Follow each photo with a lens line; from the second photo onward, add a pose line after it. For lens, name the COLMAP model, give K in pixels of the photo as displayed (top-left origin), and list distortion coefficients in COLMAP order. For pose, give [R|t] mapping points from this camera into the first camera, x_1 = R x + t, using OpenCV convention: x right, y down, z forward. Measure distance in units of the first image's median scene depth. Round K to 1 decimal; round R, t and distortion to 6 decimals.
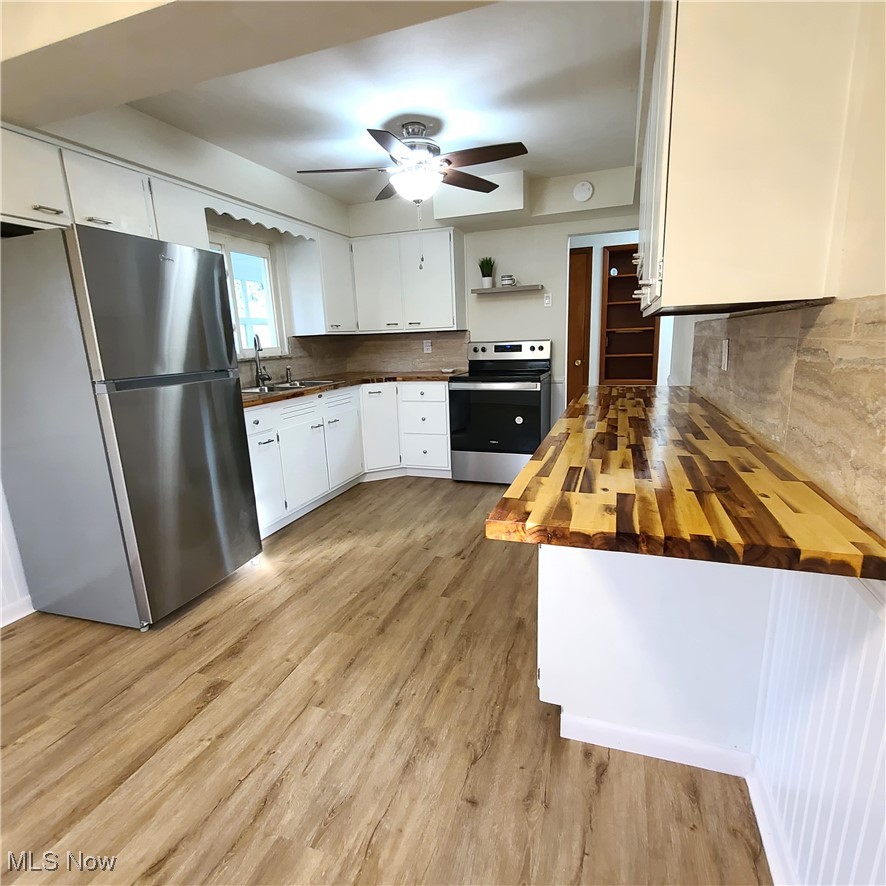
lens RADIAL K [[481.6, 0, 443.1], [0, 481.6, 444.2], [0, 0, 1]] dist [0.000714, -0.002112]
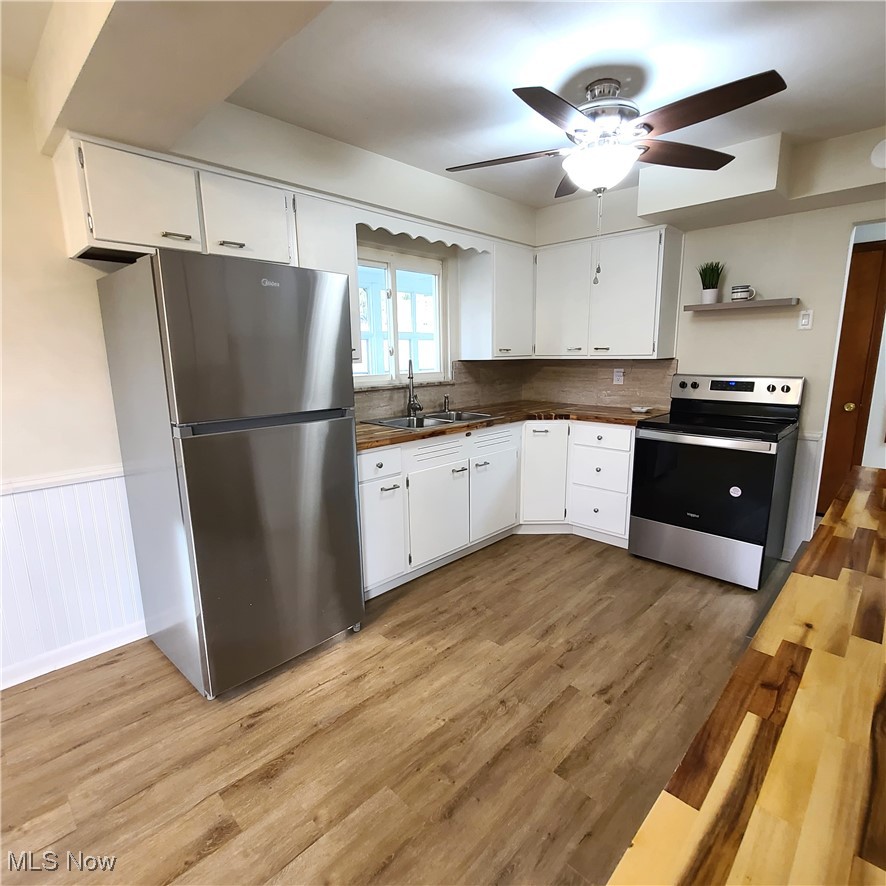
lens RADIAL K [[481.6, 0, 446.6], [0, 481.6, 446.4], [0, 0, 1]] dist [0.000714, -0.002112]
pose [[0.910632, 0.104605, -0.399759, 0.063687], [-0.111289, 0.993767, 0.006530, -0.097307], [0.397950, 0.038543, 0.916597, 0.248707]]
